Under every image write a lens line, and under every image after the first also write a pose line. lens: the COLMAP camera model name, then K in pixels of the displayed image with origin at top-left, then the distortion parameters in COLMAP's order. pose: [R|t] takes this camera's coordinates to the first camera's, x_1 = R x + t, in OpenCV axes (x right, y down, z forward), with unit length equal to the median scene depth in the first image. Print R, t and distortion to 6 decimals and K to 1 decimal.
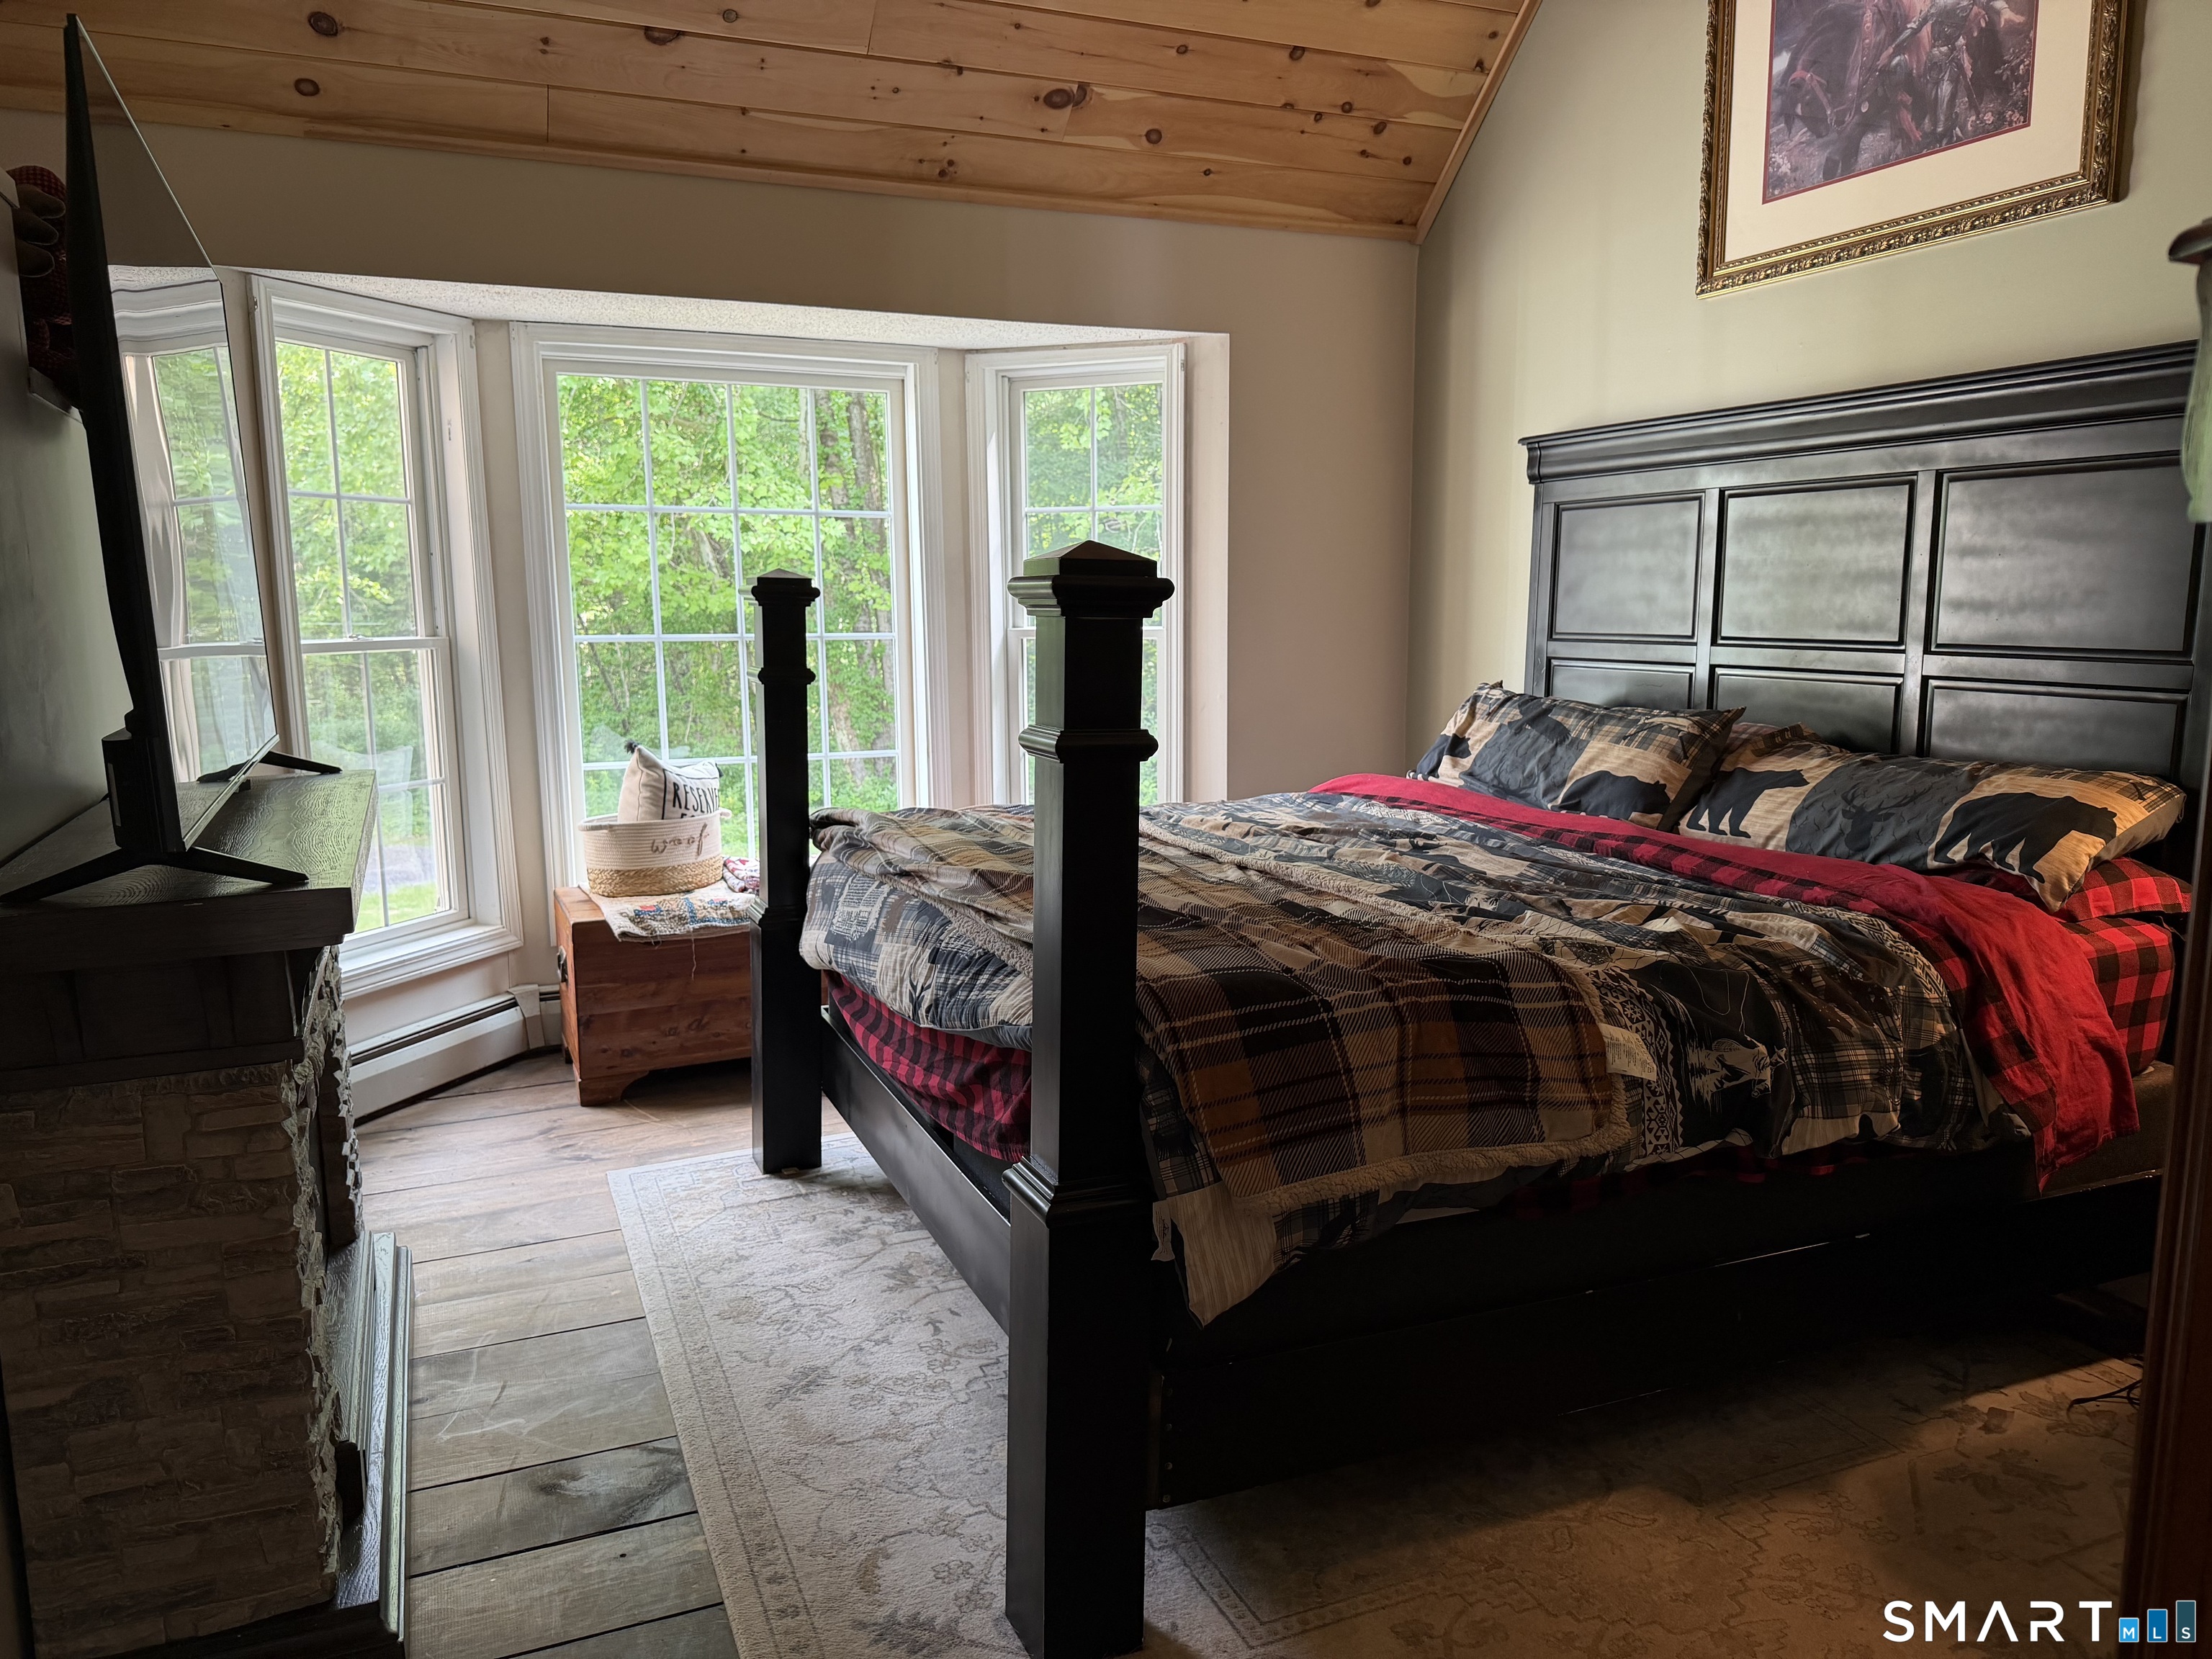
lens RADIAL K [[1561.2, 0, 1114.5], [0, 1561.2, 833.4], [0, 0, 1]] dist [0.095957, -0.147955]
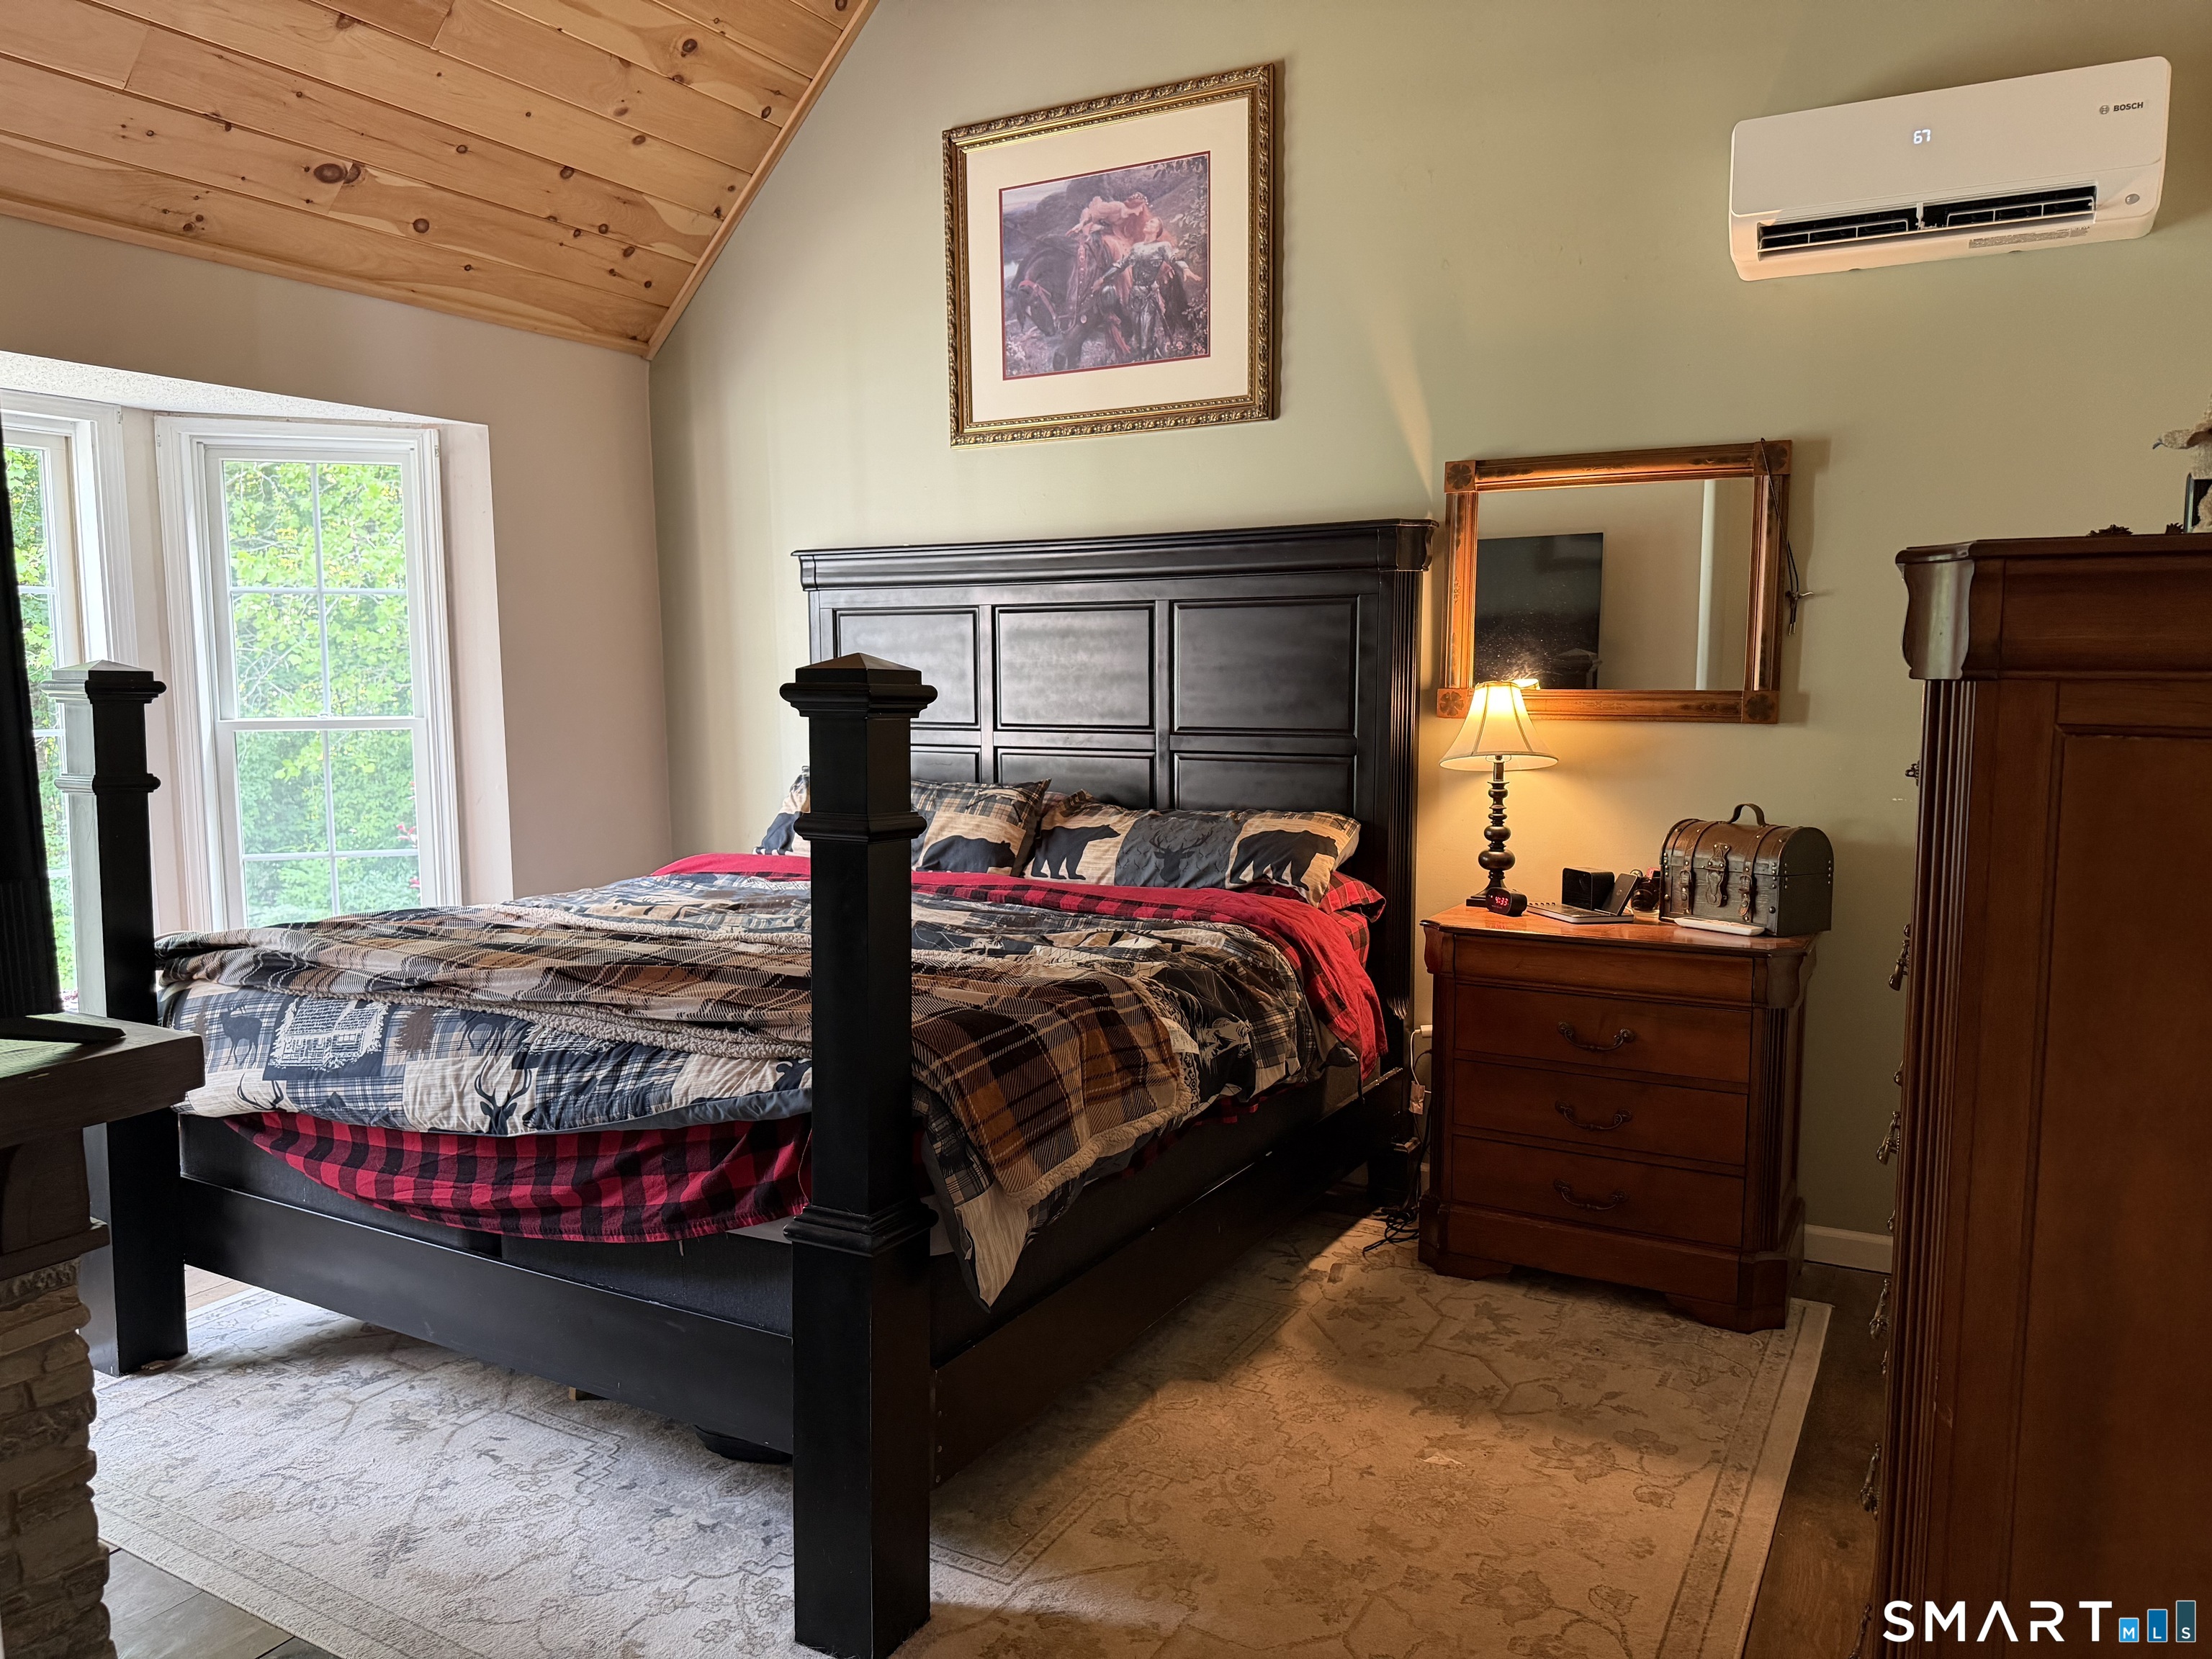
lens RADIAL K [[1561.2, 0, 1114.5], [0, 1561.2, 833.4], [0, 0, 1]] dist [0.095957, -0.147955]
pose [[0.784552, -0.061767, 0.616979, -0.341957], [0.092655, 0.995533, -0.018155, -0.008930], [-0.613102, 0.071410, 0.786770, -0.013433]]
